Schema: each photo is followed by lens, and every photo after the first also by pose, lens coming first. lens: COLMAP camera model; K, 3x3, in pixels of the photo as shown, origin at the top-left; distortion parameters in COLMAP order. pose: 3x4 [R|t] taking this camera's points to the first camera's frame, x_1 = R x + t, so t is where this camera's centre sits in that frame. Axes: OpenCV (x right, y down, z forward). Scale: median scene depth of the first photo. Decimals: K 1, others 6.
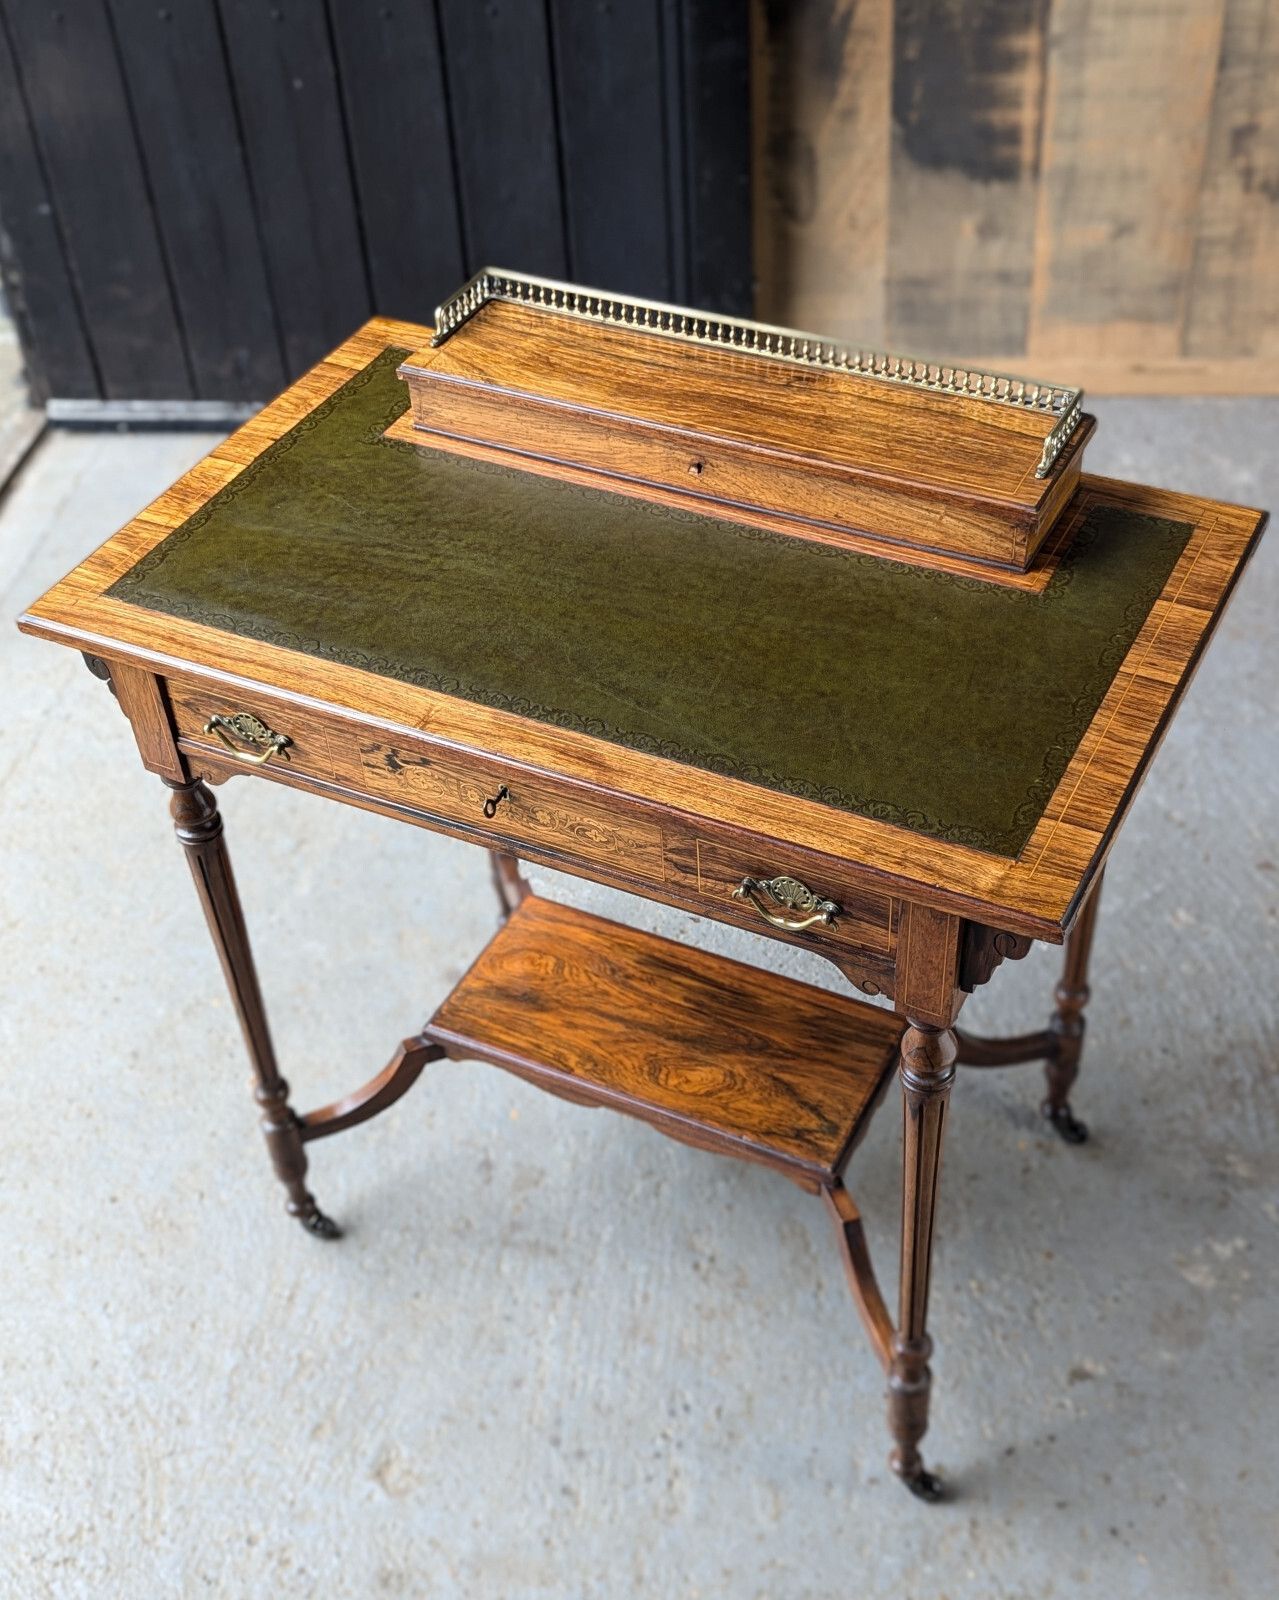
lens RADIAL K [[2033.7, 0, 639.5], [0, 2033.7, 800.0], [0, 0, 1]] dist [0.098453, -0.185140]
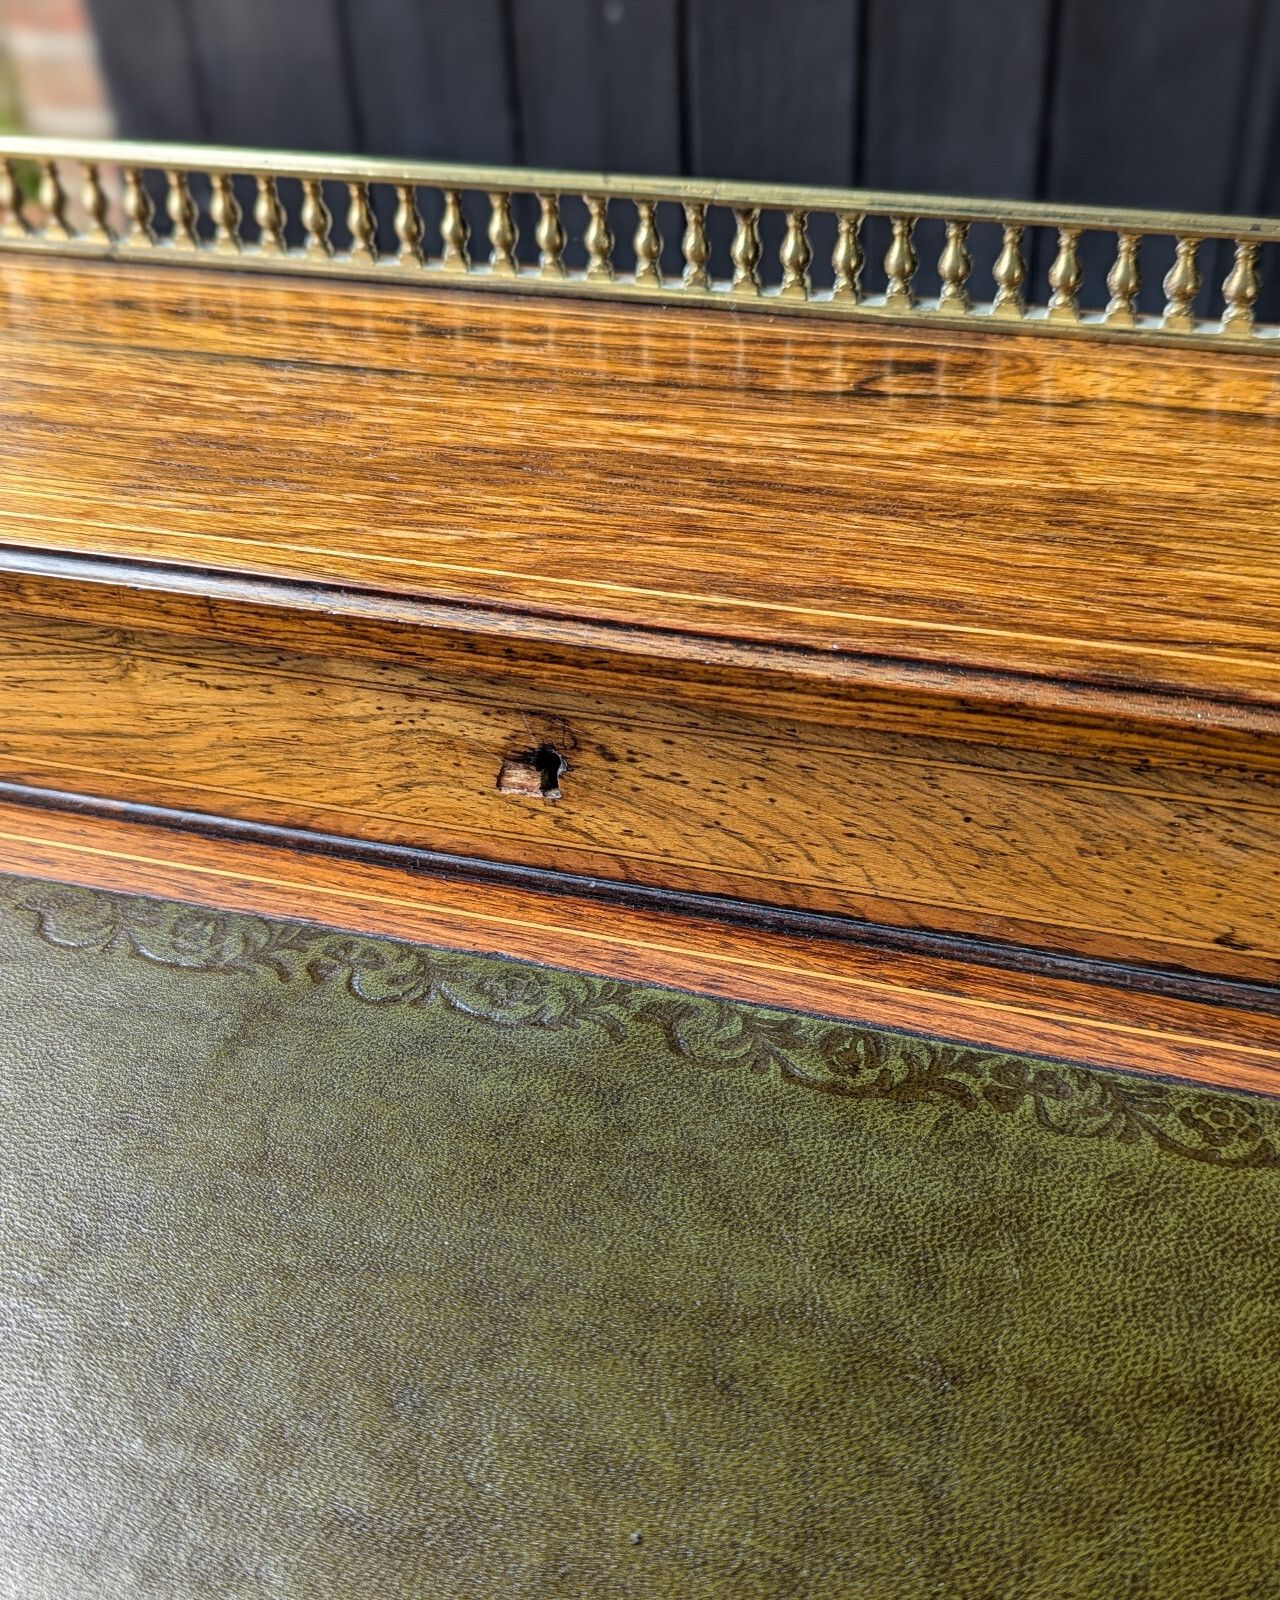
lens RADIAL K [[1908.6, 0, 667.4], [0, 1908.6, 734.4], [0, 0, 1]] dist [0.092023, -0.162718]
pose [[0.983244, -0.100381, 0.152168, 0.009570], [0.116105, 0.988368, -0.098222, -0.127199], [-0.140539, 0.114243, 0.983462, 0.697247]]
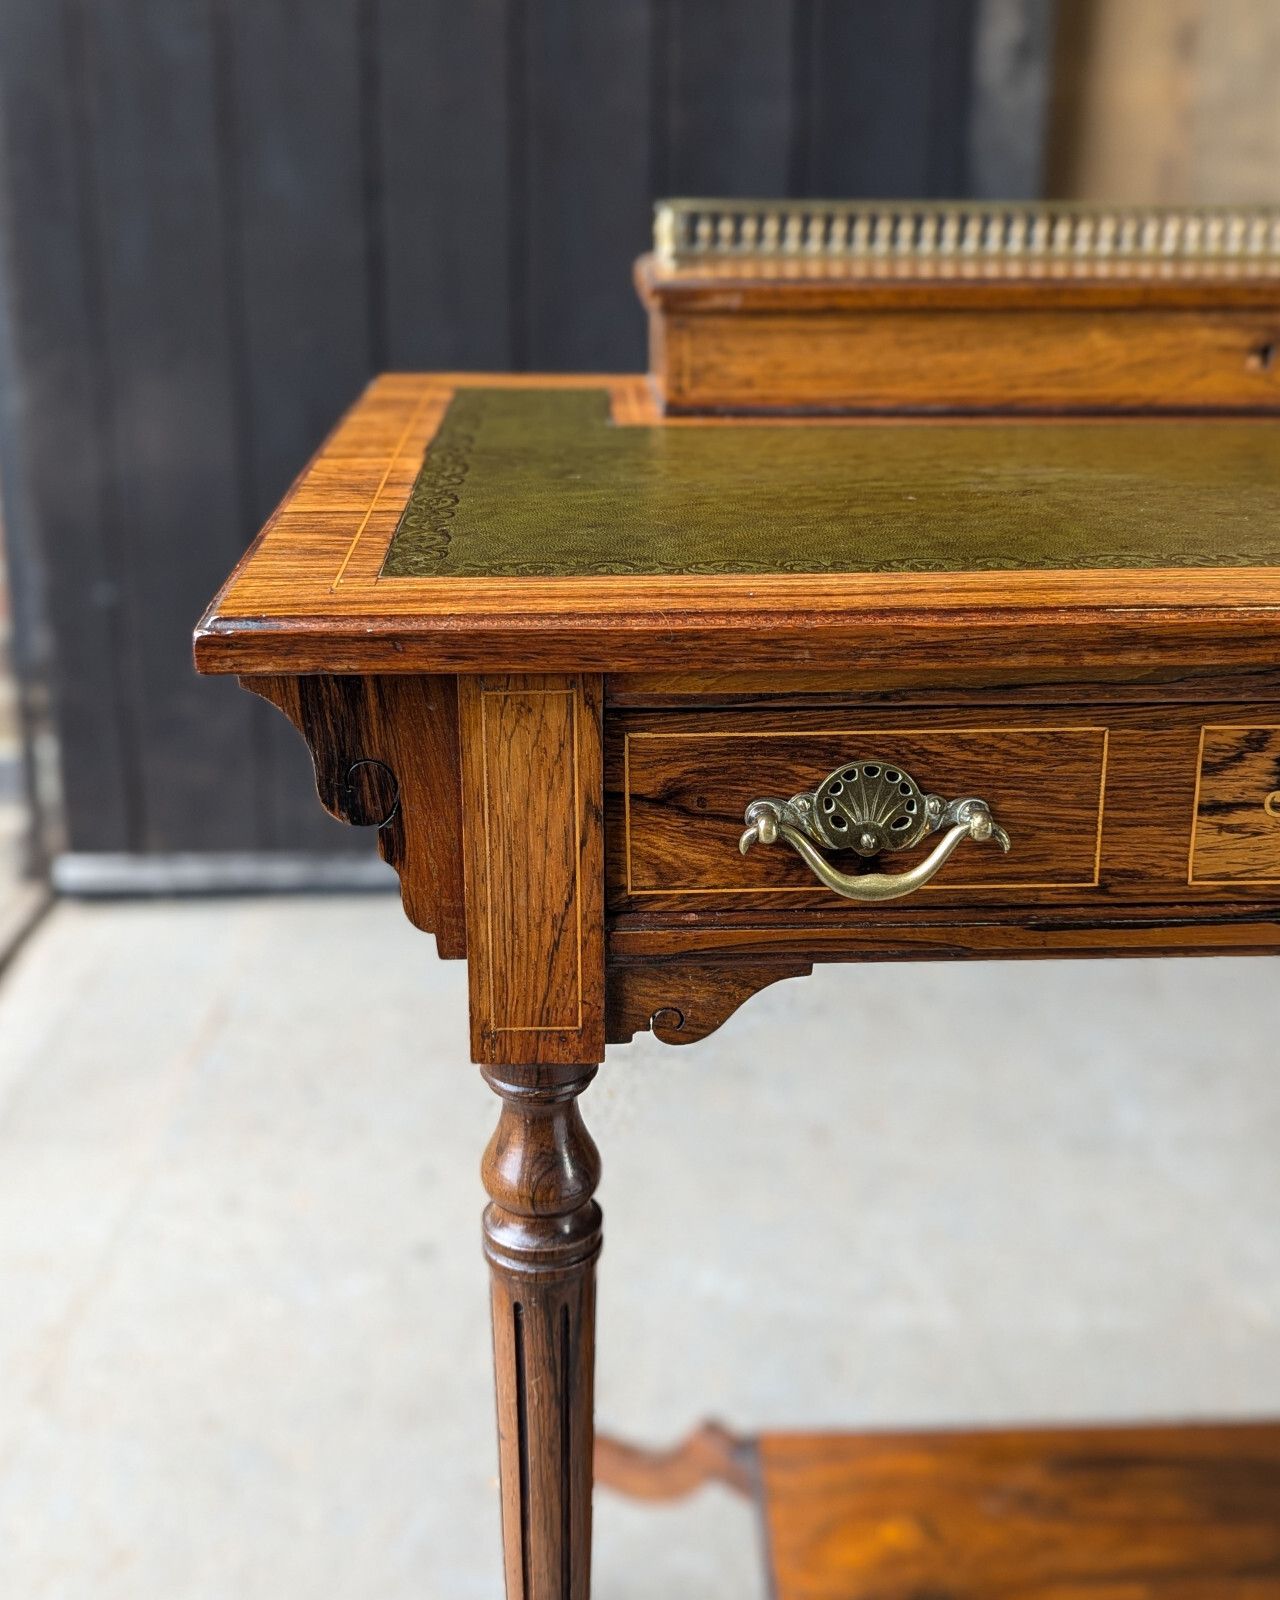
lens RADIAL K [[1955.3, 0, 647.1], [0, 1955.3, 706.4], [0, 0, 1]] dist [0.089008, -0.193373]
pose [[0.869333, -0.090144, 0.485936, -0.344836], [0.288909, 0.890424, -0.351676, 0.057284], [-0.400987, 0.446115, 0.800119, 0.596039]]
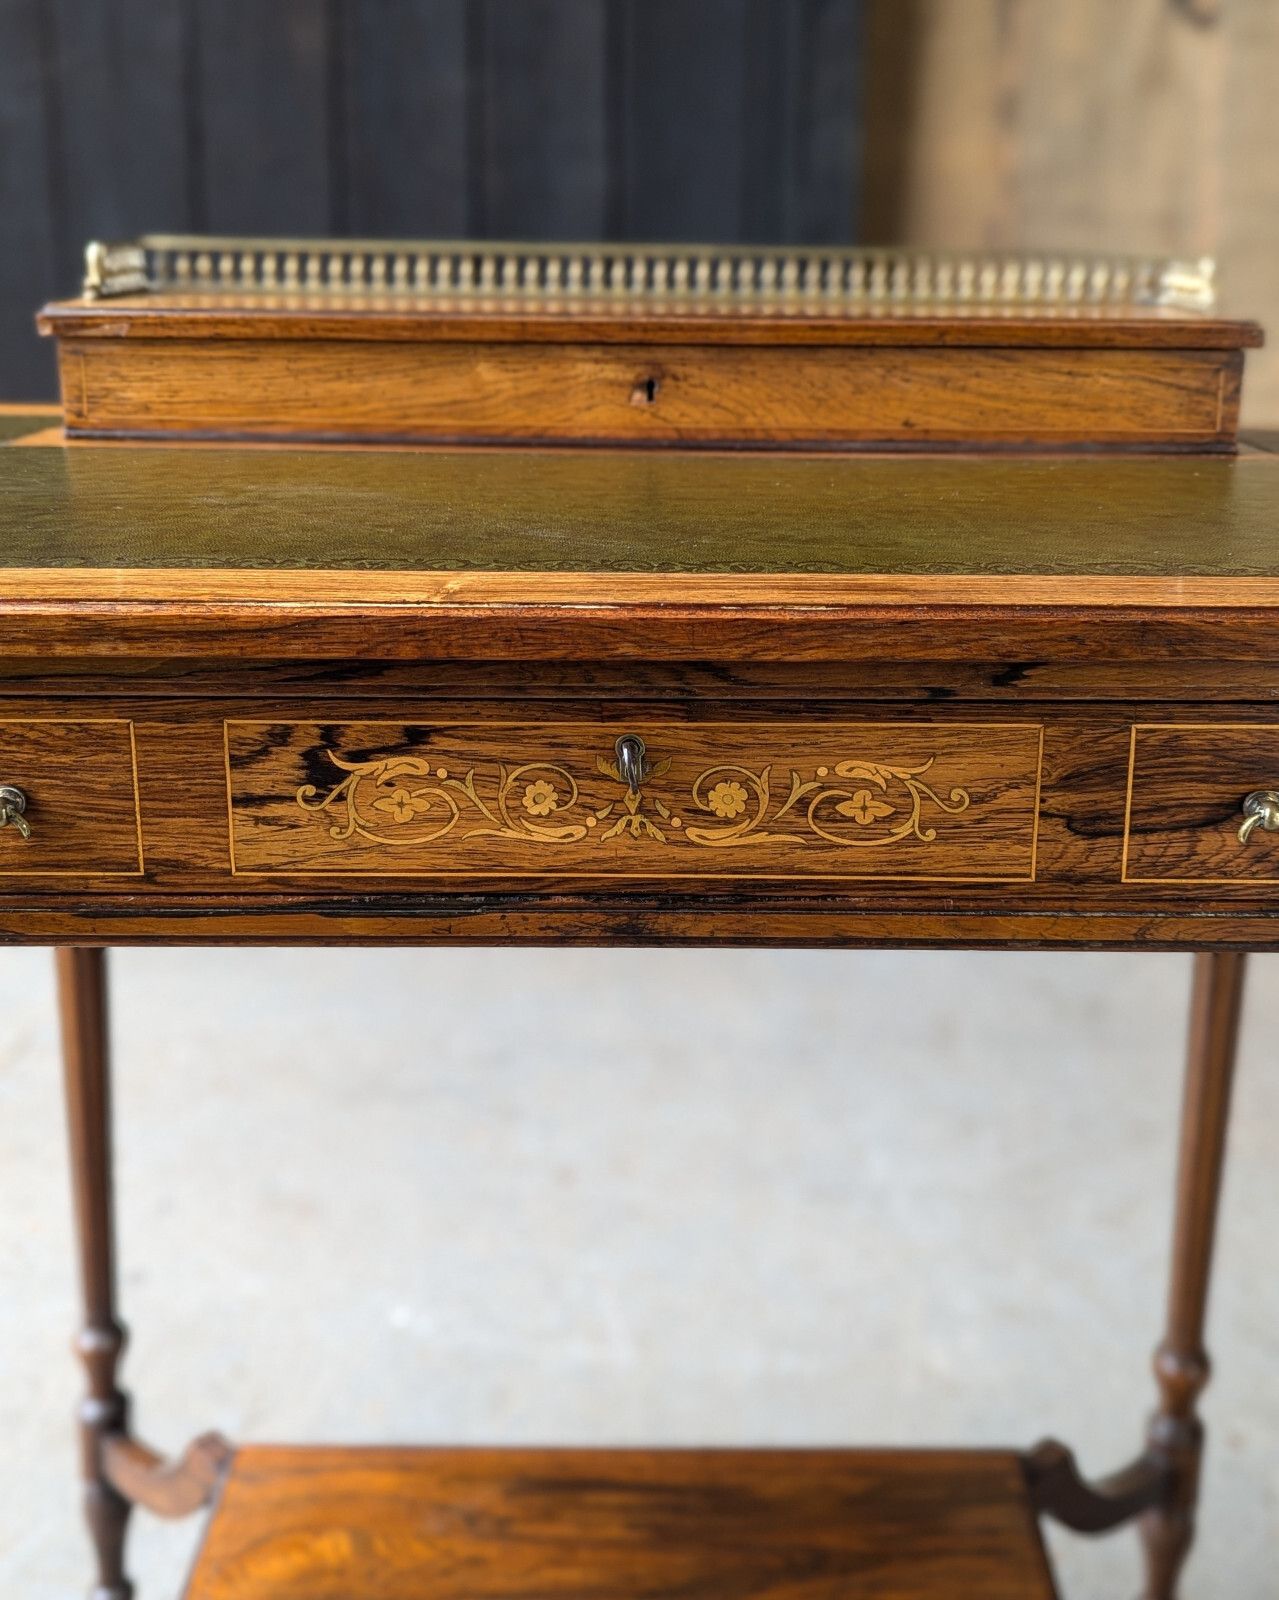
lens RADIAL K [[1940.8, 0, 667.9], [0, 1940.8, 720.6], [0, 0, 1]] dist [0.079049, -0.077587]
pose [[0.892269, -0.061147, 0.447345, -0.192774], [0.256025, 0.884617, -0.389749, 0.120430], [-0.371897, 0.462292, 0.804971, 0.525611]]
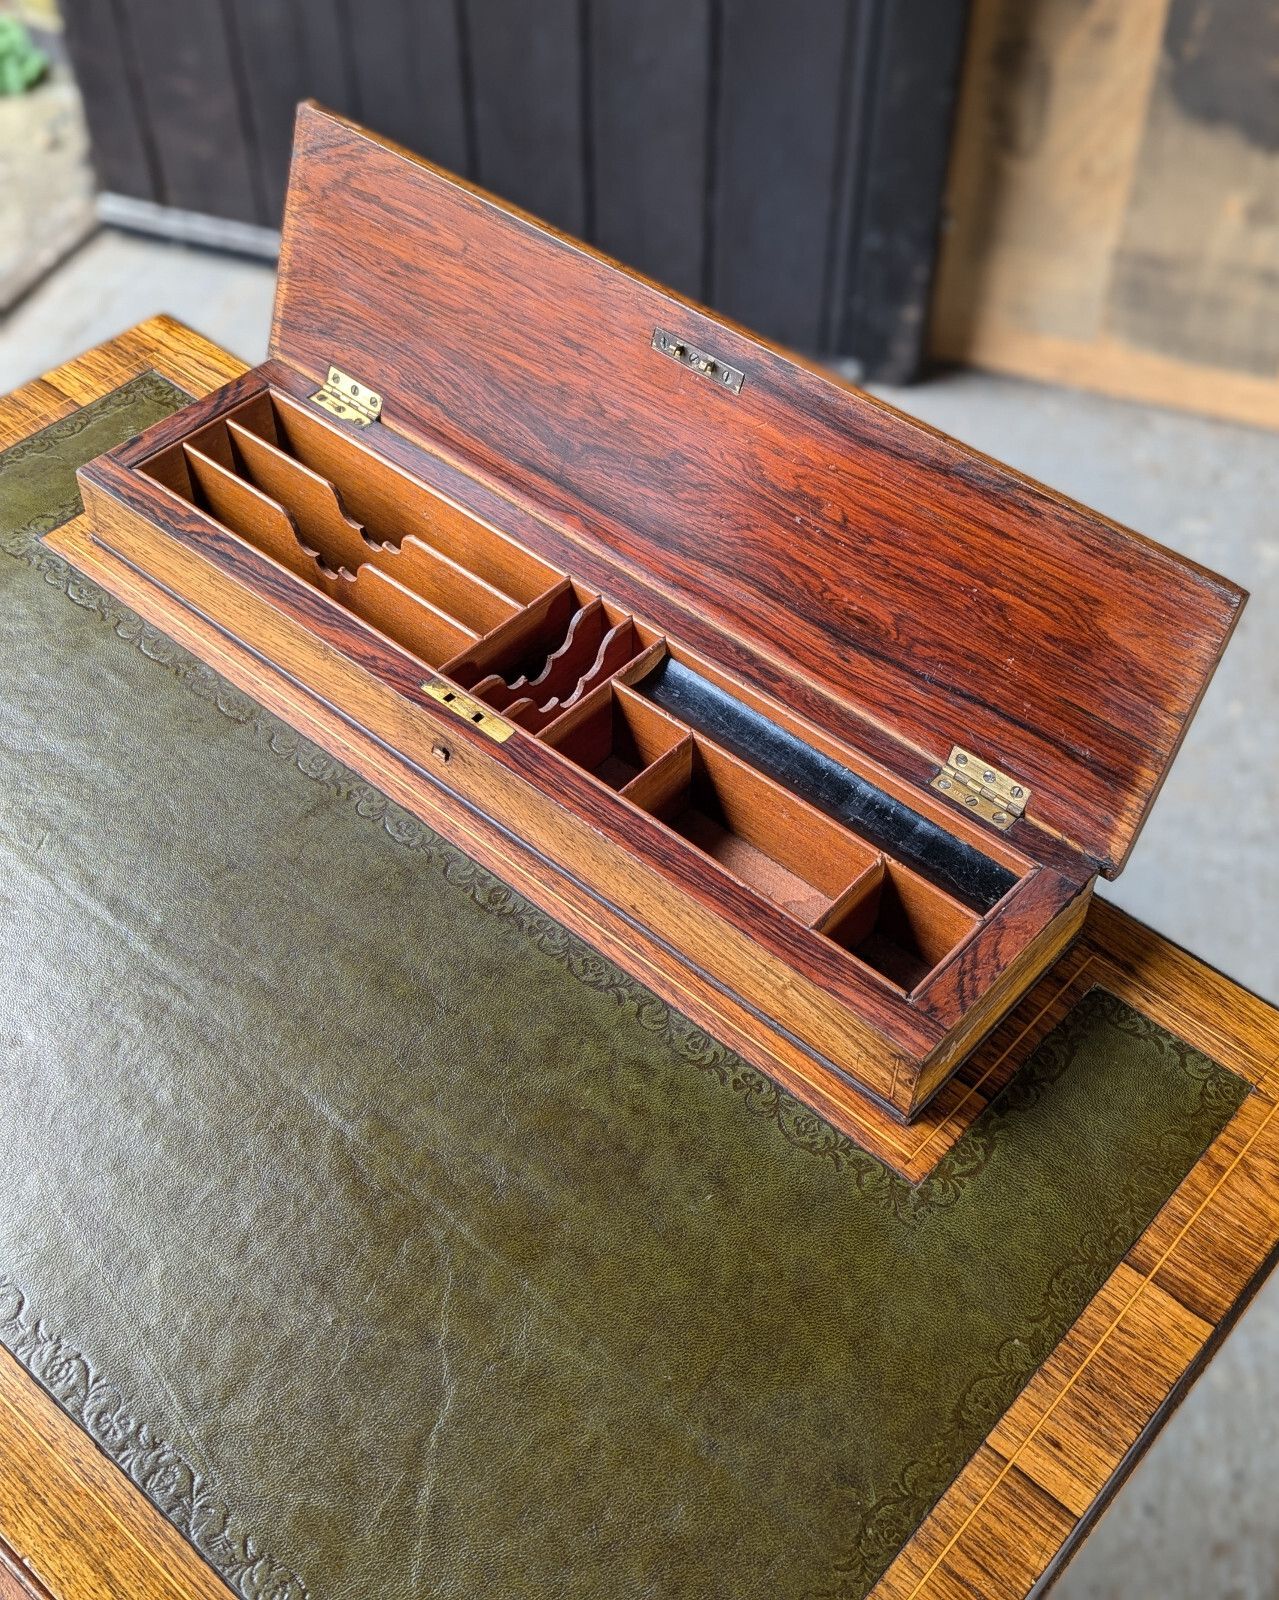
lens RADIAL K [[1908.6, 0, 666.9], [0, 1908.6, 734.4], [0, 0, 1]] dist [0.092023, -0.162718]
pose [[0.968408, 0.219978, -0.117450, 0.136417], [-0.205499, 0.970789, 0.123848, -0.220297], [0.141263, -0.095799, 0.985326, 0.409708]]
